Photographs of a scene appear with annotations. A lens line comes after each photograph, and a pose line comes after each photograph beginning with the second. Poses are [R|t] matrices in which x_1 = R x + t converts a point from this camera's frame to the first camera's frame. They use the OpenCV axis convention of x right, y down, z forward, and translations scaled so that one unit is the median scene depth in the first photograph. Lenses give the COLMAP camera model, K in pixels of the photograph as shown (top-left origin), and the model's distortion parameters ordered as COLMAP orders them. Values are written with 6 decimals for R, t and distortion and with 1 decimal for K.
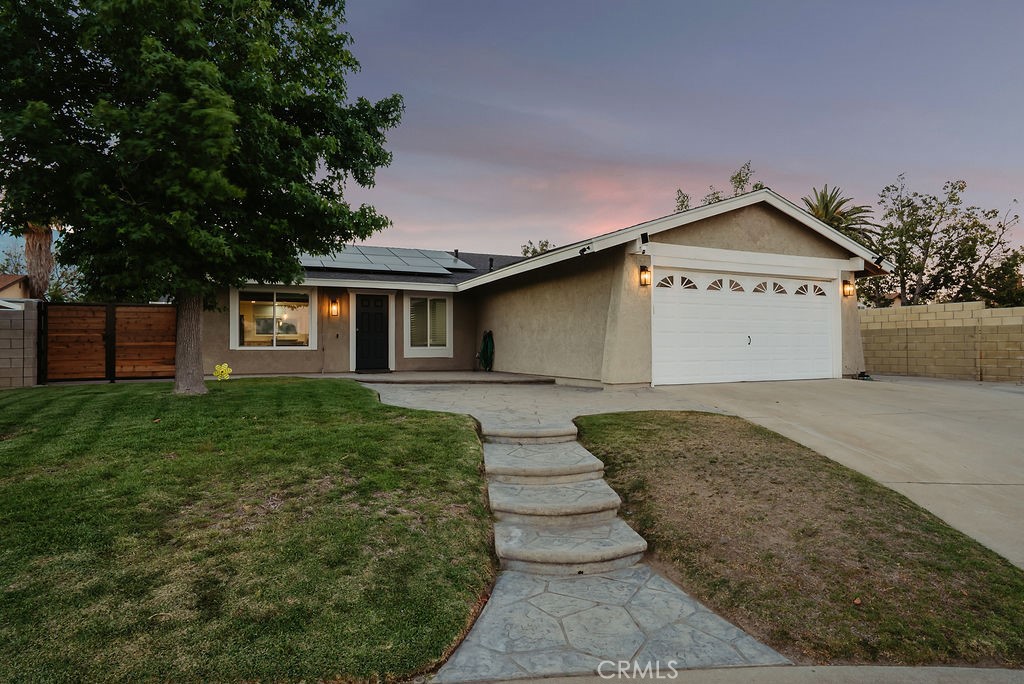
lens RADIAL K [[571.9, 0, 512.0], [0, 571.9, 342.0], [0, 0, 1]] dist [0.001389, 0.000622]
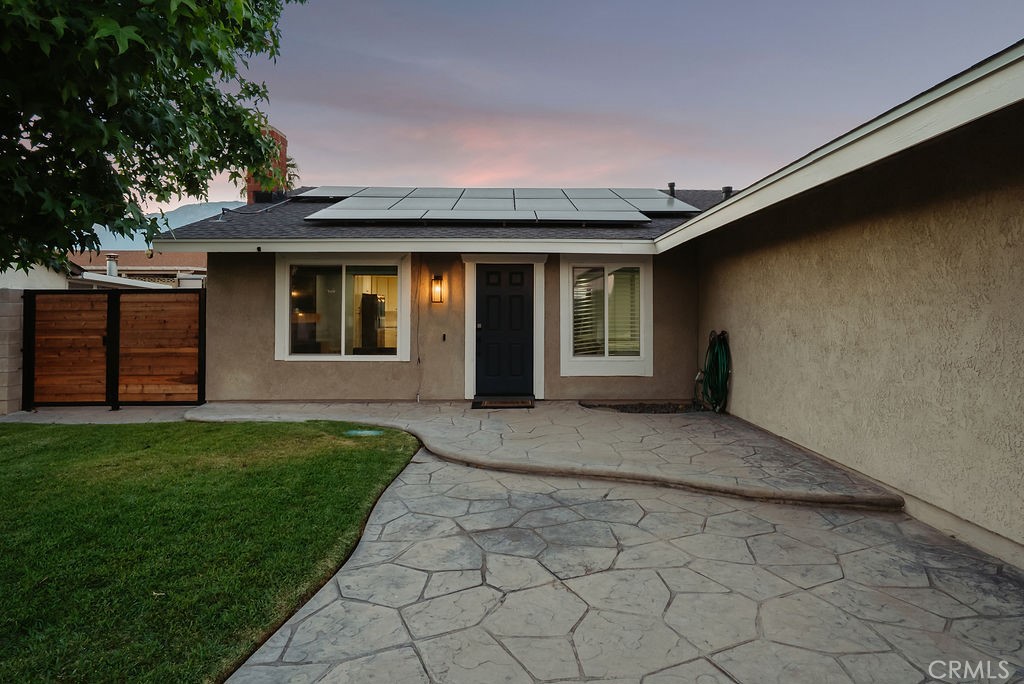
lens RADIAL K [[626.4, 0, 513.1], [0, 626.4, 306.1], [0, 0, 1]] dist [-0.006568, -0.000592]
pose [[0.922802, -0.001194, -0.385272, 0.002654], [-0.000315, 0.999993, -0.003854, -0.040044], [0.385274, 0.003678, 0.922795, 0.448058]]
